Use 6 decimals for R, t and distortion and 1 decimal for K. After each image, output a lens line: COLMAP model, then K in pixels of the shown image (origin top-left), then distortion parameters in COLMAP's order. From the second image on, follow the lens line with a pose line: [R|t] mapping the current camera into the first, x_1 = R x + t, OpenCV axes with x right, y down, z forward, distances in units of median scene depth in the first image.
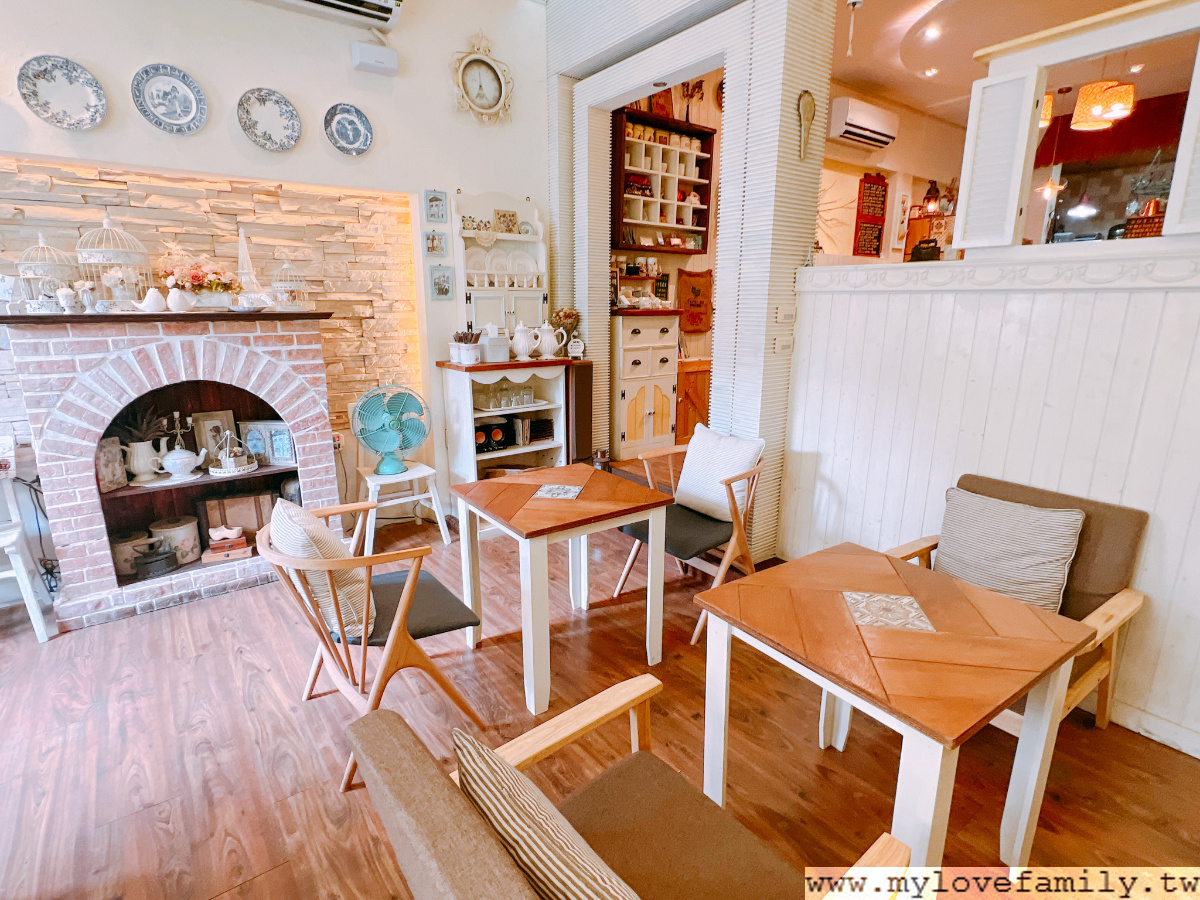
lens RADIAL K [[616.4, 0, 602.3], [0, 616.4, 454.2], [0, 0, 1]] dist [-0.002017, 0.000378]
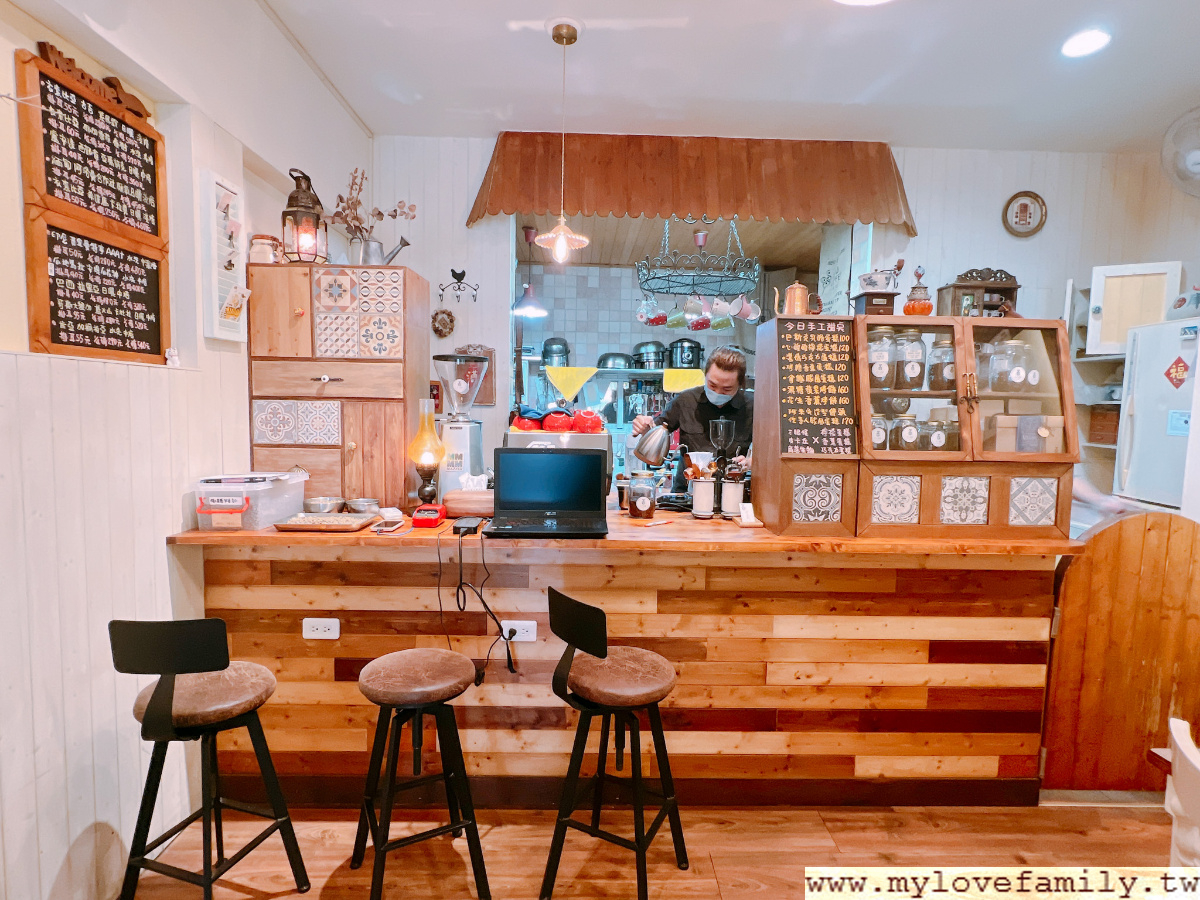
lens RADIAL K [[616.4, 0, 602.3], [0, 616.4, 454.2], [0, 0, 1]] dist [-0.002017, 0.000378]
pose [[0.587380, -0.054688, 0.807462, 0.694488], [0.177681, 0.982086, -0.062738, -0.458489], [-0.789566, 0.180321, 0.586574, 1.389166]]
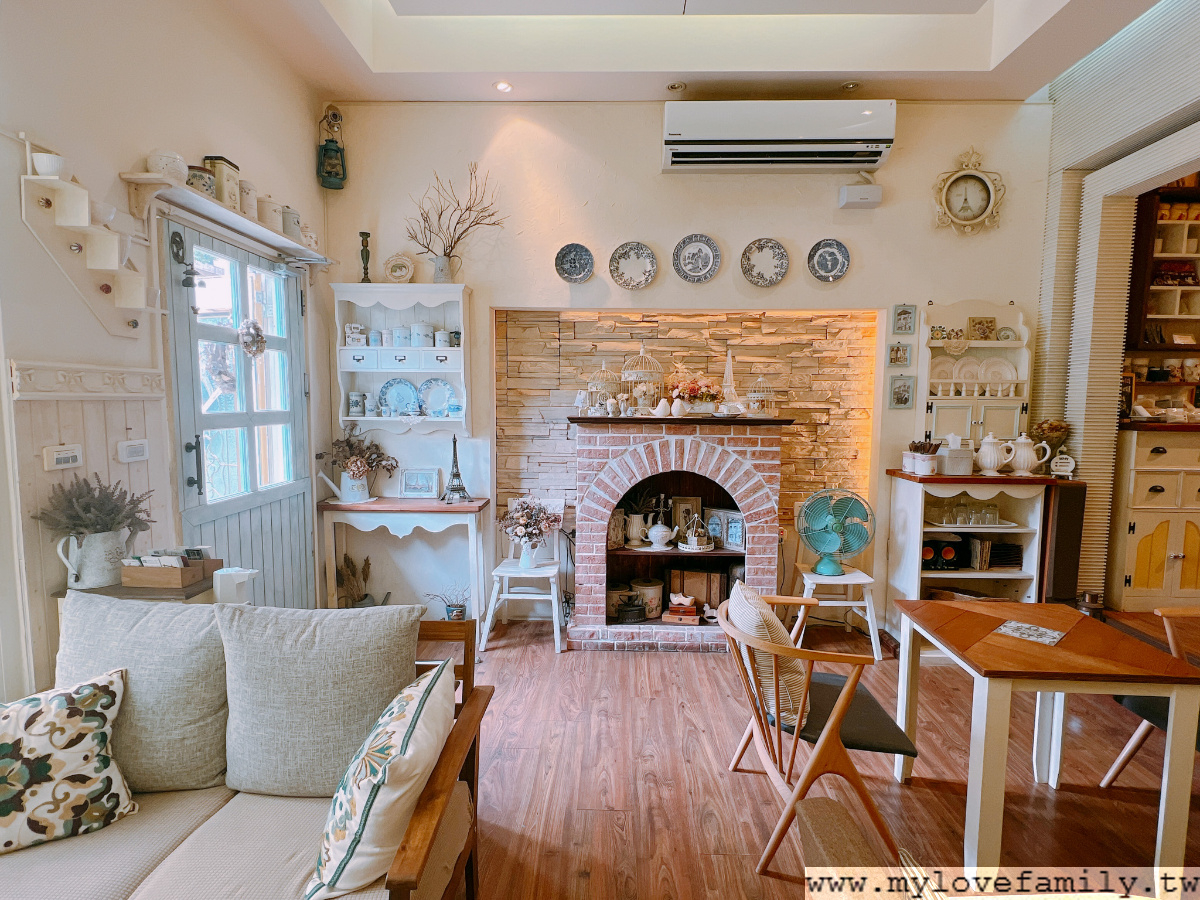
lens RADIAL K [[616.4, 0, 602.3], [0, 616.4, 454.2], [0, 0, 1]] dist [-0.002017, 0.000378]
pose [[0.779036, 0.060927, -0.624011, -0.011266], [-0.158945, 0.981946, -0.102557, -0.000312], [0.606497, 0.179079, 0.774656, -0.056725]]
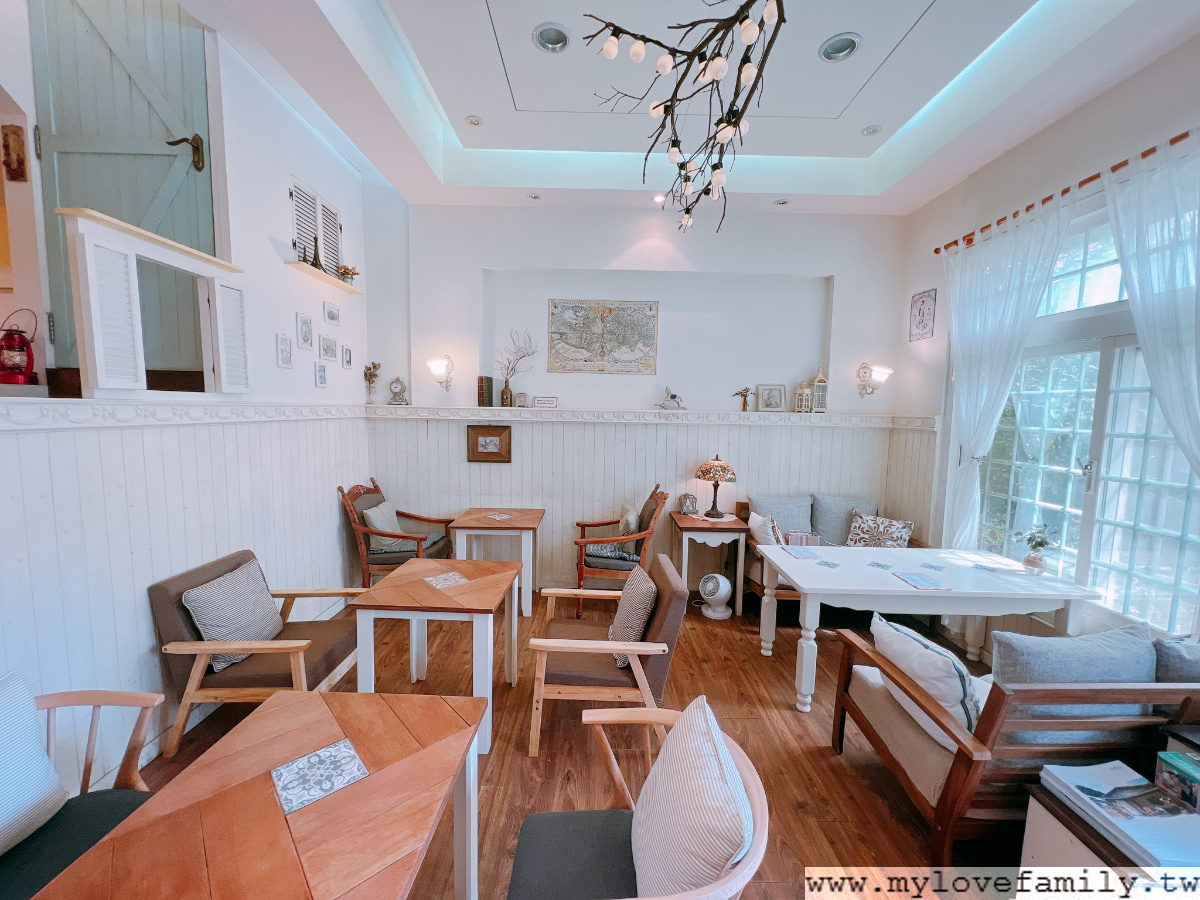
lens RADIAL K [[479.1, 0, 600.1], [0, 479.1, 452.8], [0, 0, 1]] dist [0.000165, 0.000060]
pose [[-0.799259, -0.069150, 0.596996, -0.418216], [0.127178, 0.951401, 0.280466, -0.254551], [-0.587377, 0.300089, -0.751622, 0.834404]]
